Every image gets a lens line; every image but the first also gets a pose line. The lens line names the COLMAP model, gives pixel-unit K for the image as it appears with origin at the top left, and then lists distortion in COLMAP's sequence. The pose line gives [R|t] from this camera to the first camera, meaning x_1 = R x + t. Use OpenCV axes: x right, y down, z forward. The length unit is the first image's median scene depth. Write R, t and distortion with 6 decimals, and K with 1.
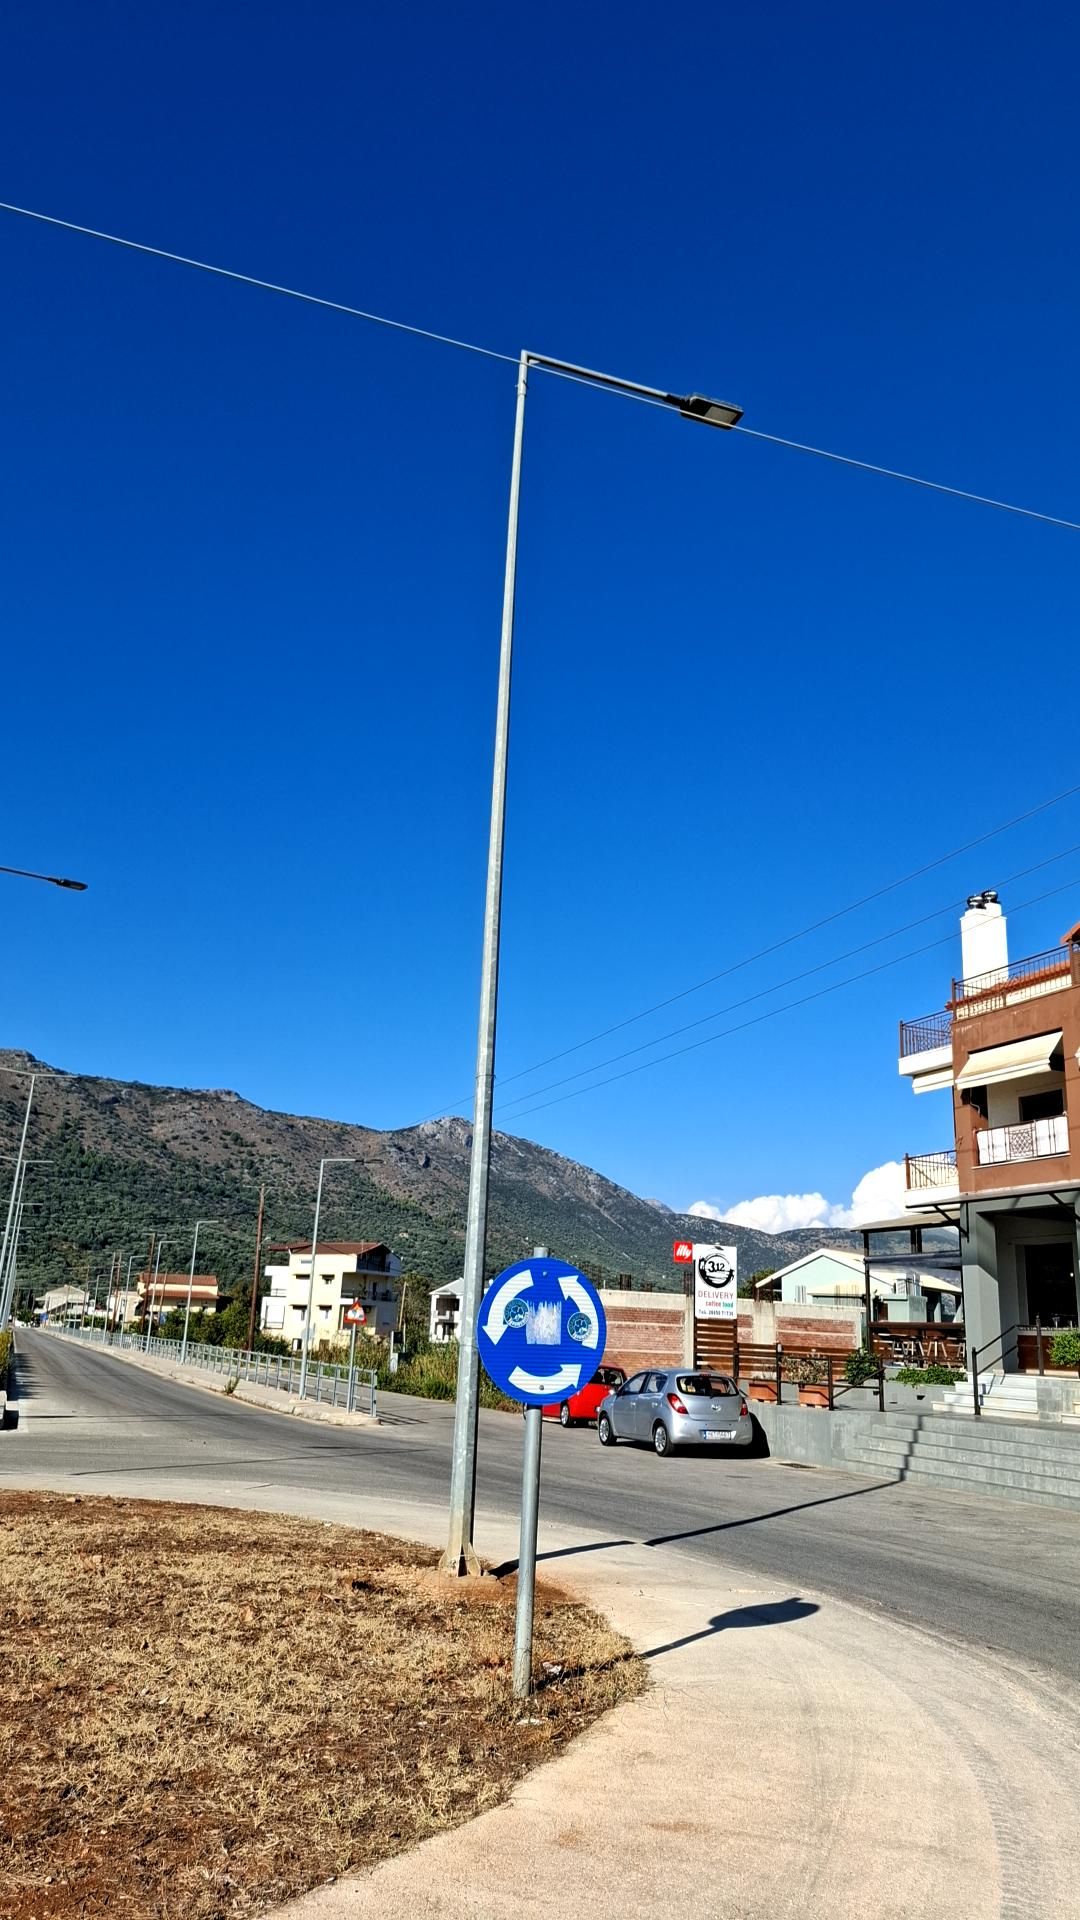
lens RADIAL K [[1320.3, 0, 549.9], [0, 1320.3, 956.5], [0, 0, 1]] dist [0.172019, -0.349512]
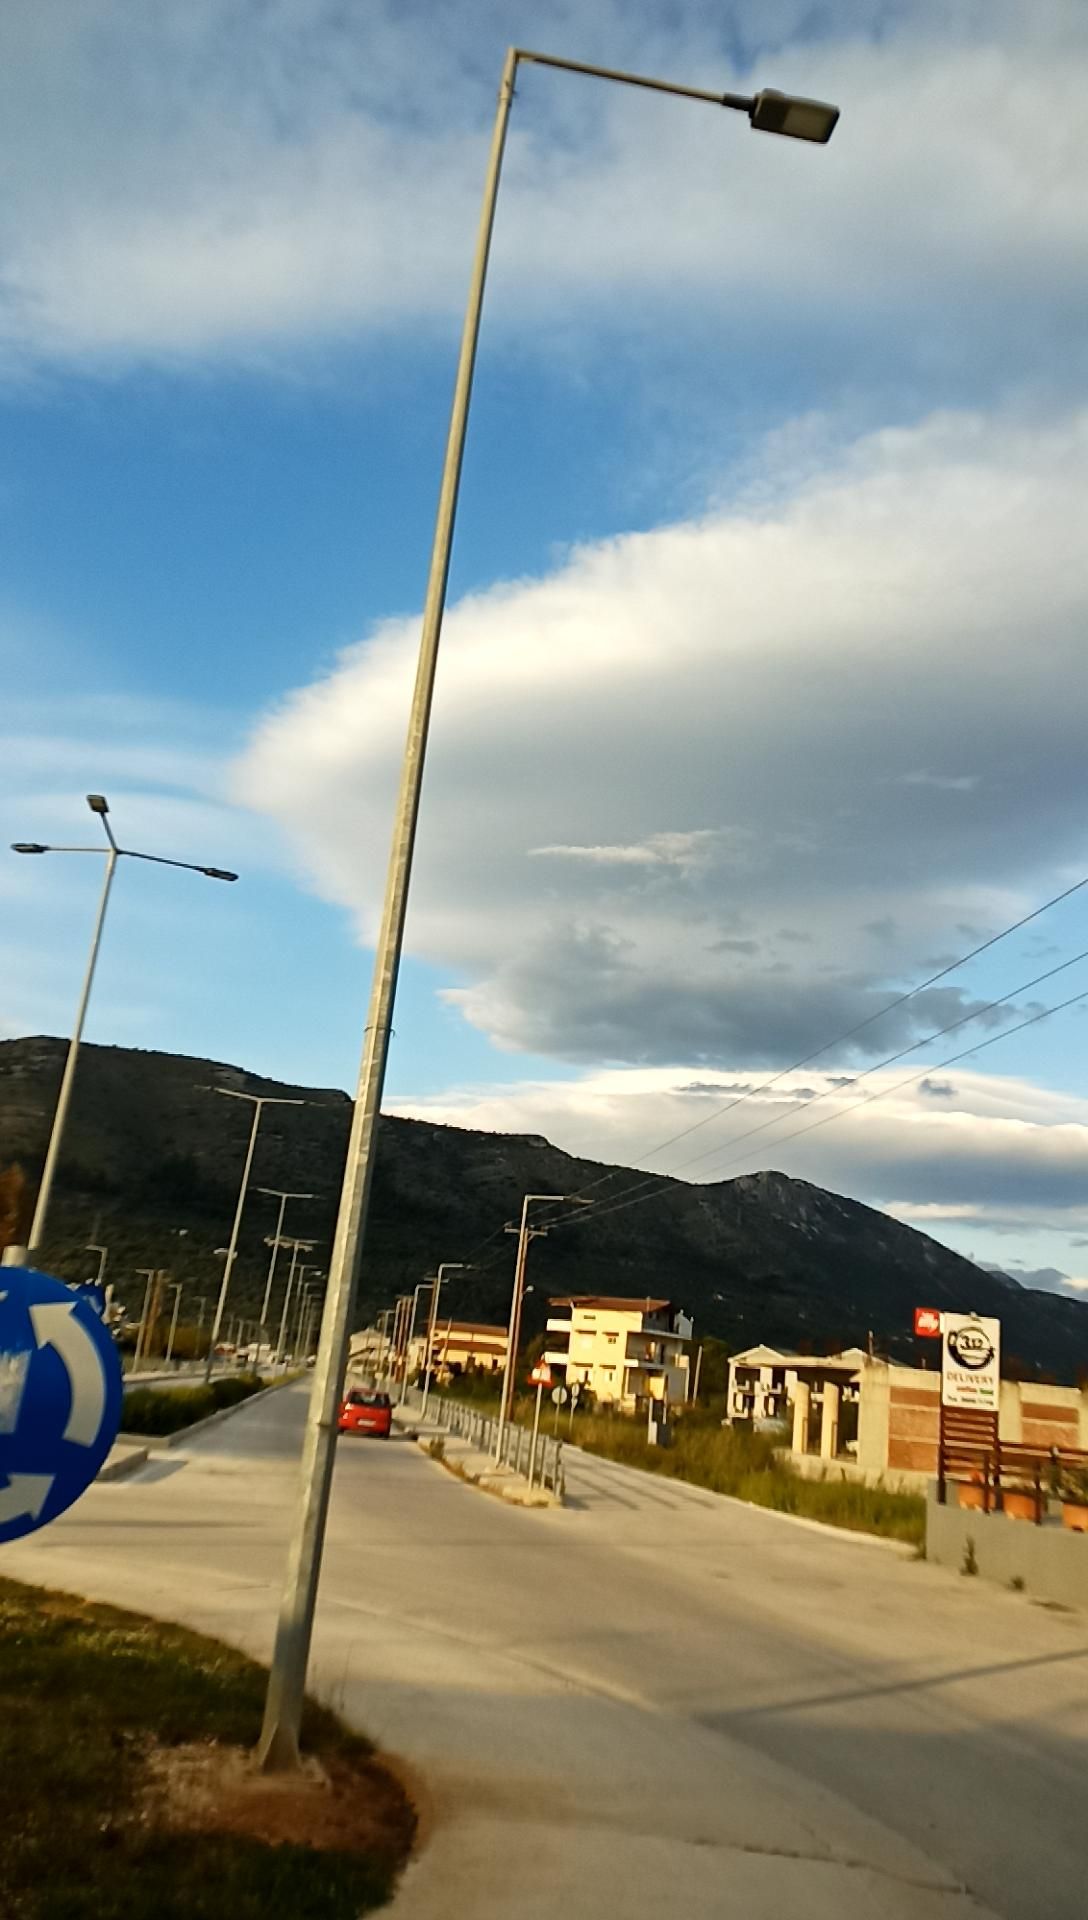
lens RADIAL K [[1417.1, 0, 584.2], [0, 1417.1, 959.3], [0, 0, 1]] dist [0.068111, -0.004501]
pose [[0.979264, -0.001224, -0.202585, 0.015556], [-0.004234, 0.999640, -0.026502, 0.005645], [0.202545, 0.026810, 0.978906, 0.023056]]
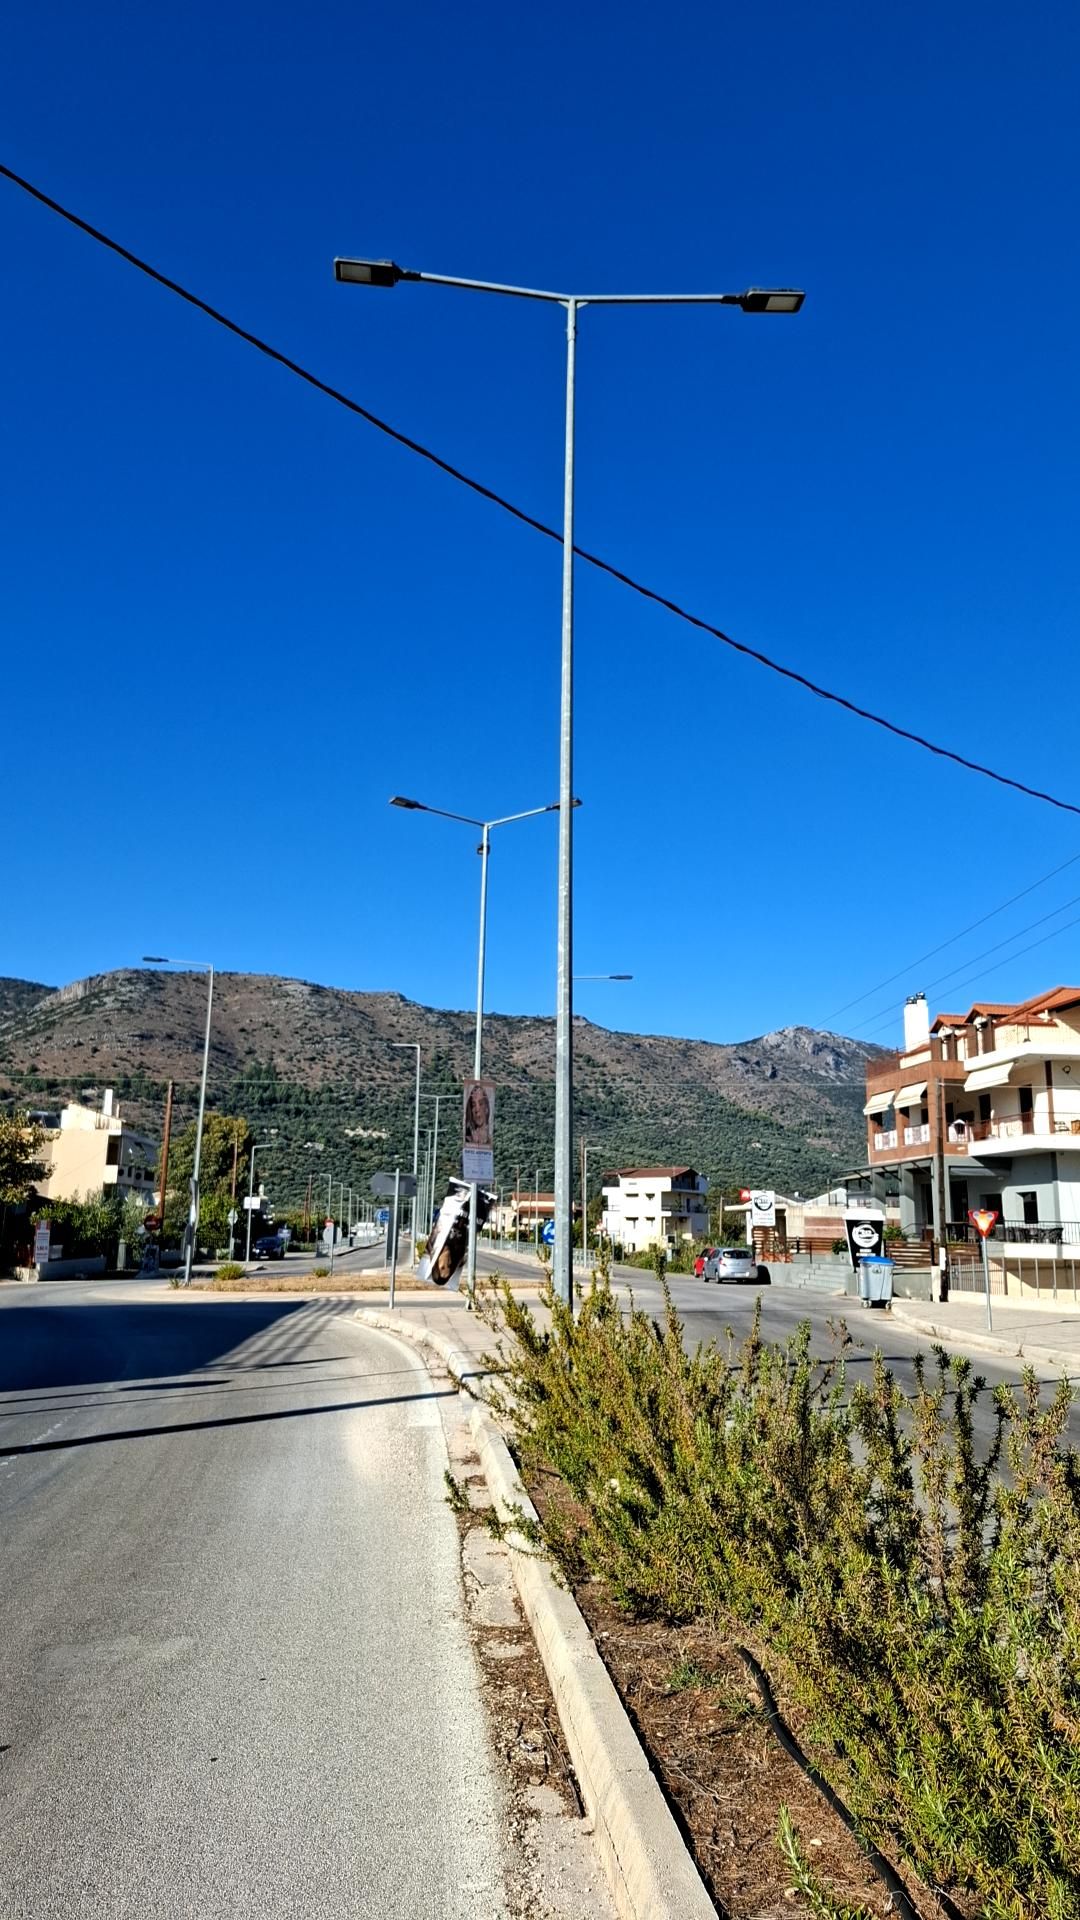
lens RADIAL K [[1315.3, 0, 541.4], [0, 1315.3, 946.4], [0, 0, 1]] dist [0.129240, -0.197526]
pose [[0.963182, -0.082165, -0.255987, 0.077085], [0.096574, 0.994343, 0.044213, -0.063023], [0.250906, -0.067307, 0.965669, -0.231917]]
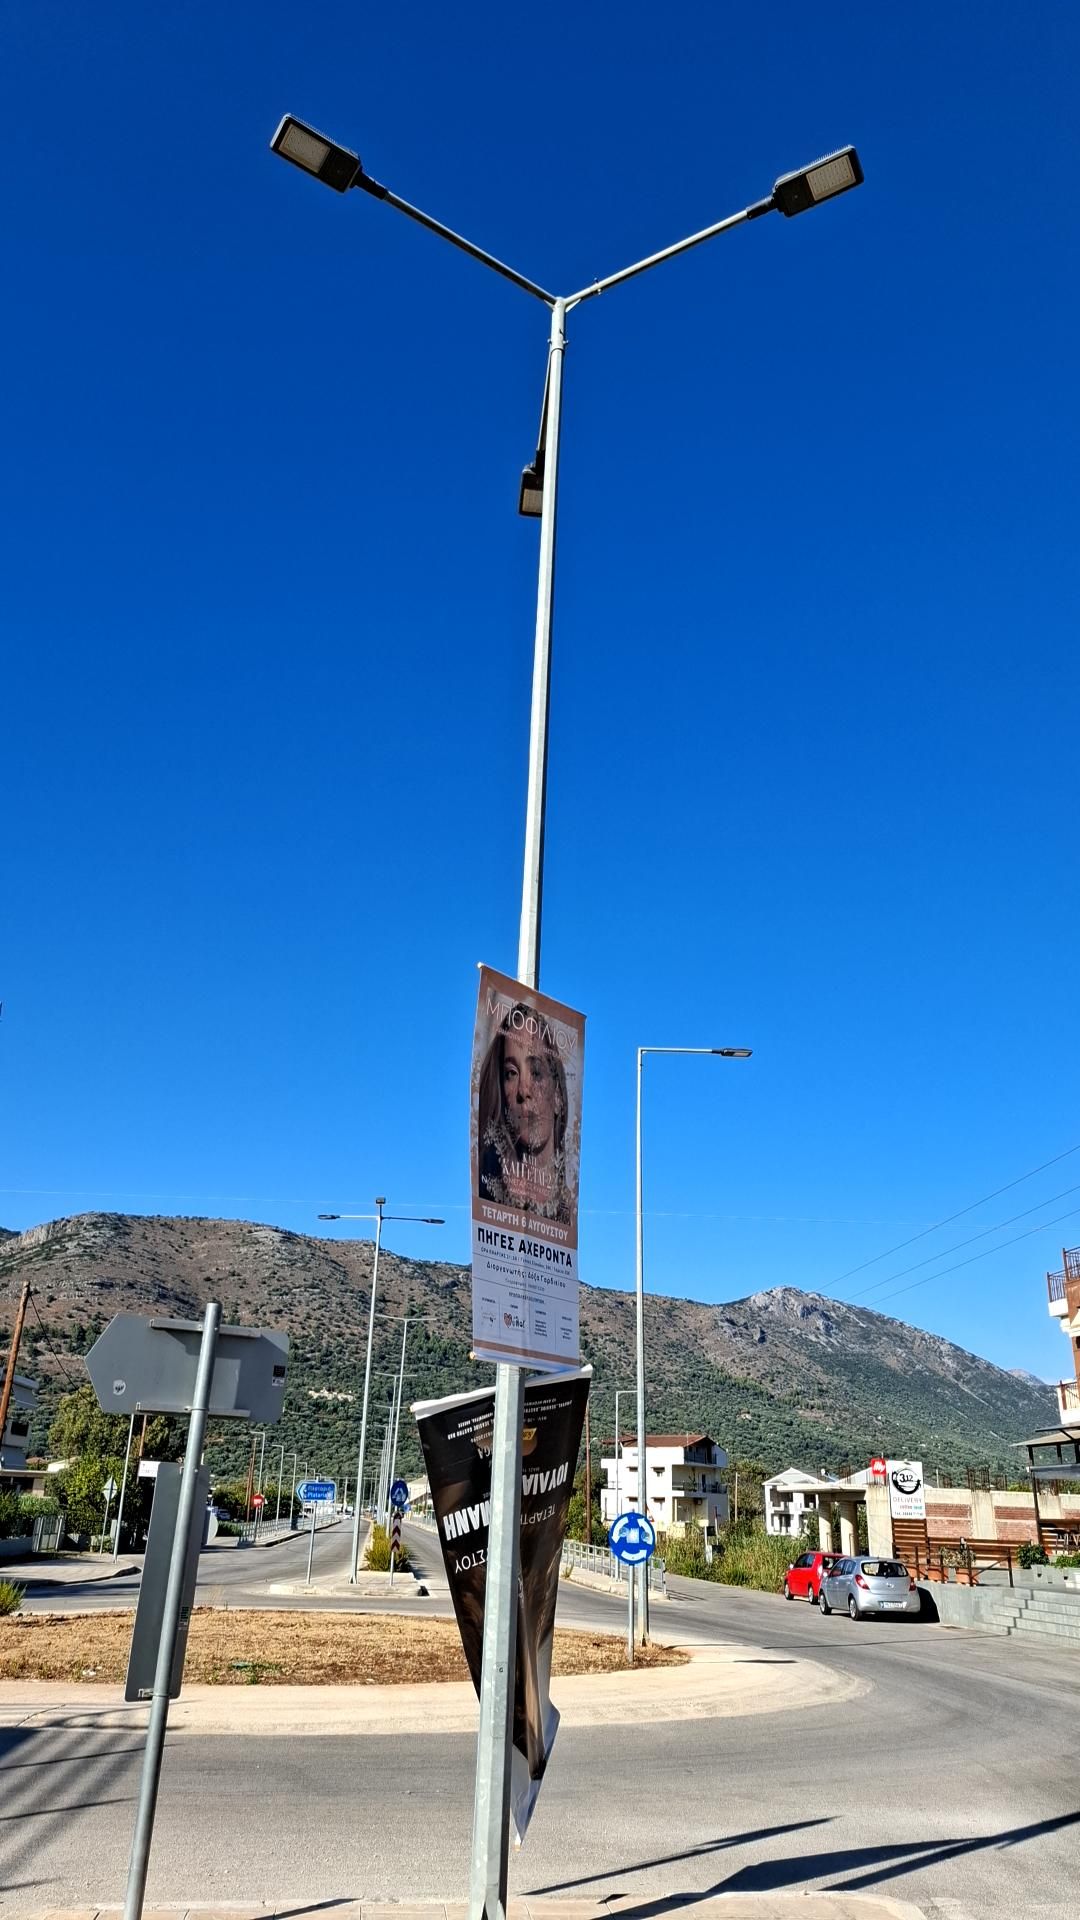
lens RADIAL K [[1315.3, 0, 541.4], [0, 1315.3, 946.4], [0, 0, 1]] dist [0.129240, -0.197526]
pose [[0.968208, -0.106936, -0.226136, 0.028650], [0.076175, 0.987125, -0.140649, -0.028912], [0.238265, 0.118952, 0.963888, -0.097545]]
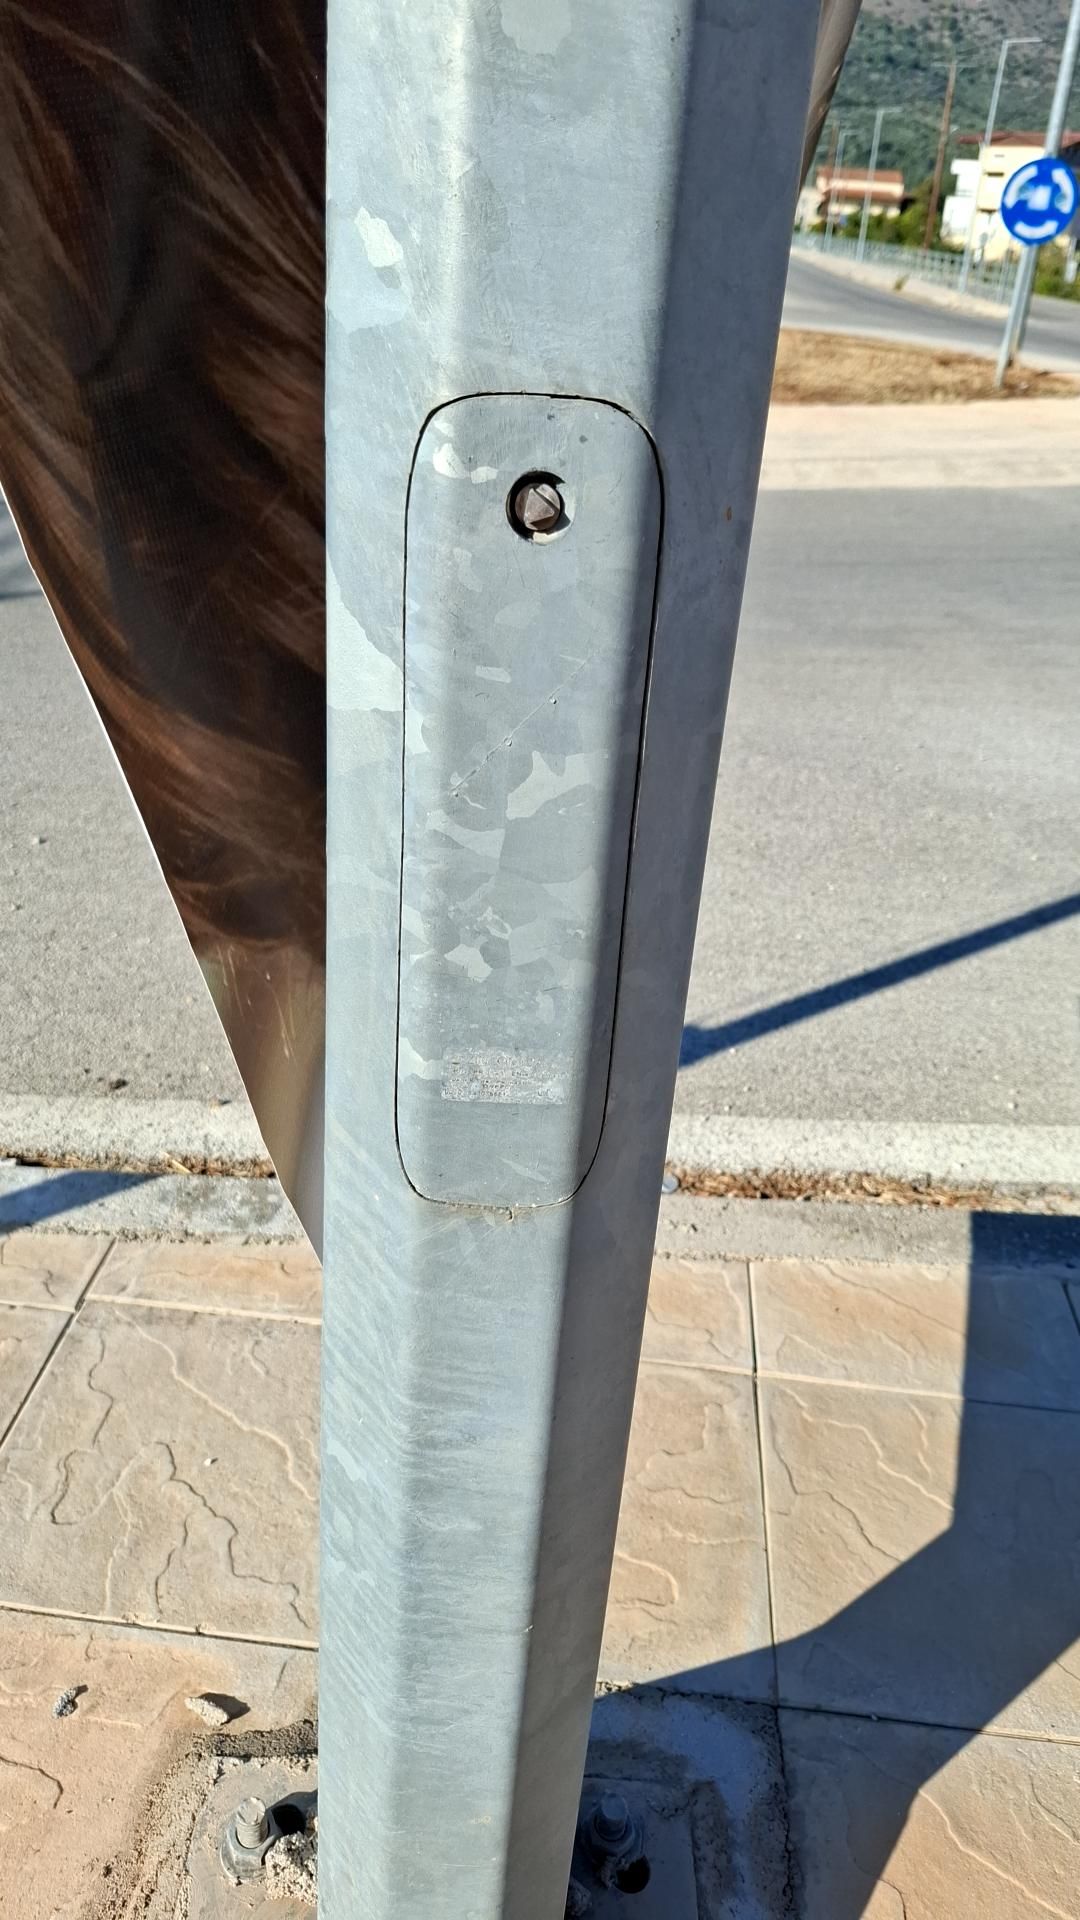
lens RADIAL K [[1358.6, 0, 539.5], [0, 1358.6, 929.3], [0, 0, 1]] dist [0.000623, -0.000066]
pose [[0.892797, 0.222804, -0.391500, 0.015686], [0.100329, 0.748929, 0.655011, -0.012330], [0.439145, -0.624071, 0.646288, -0.053036]]
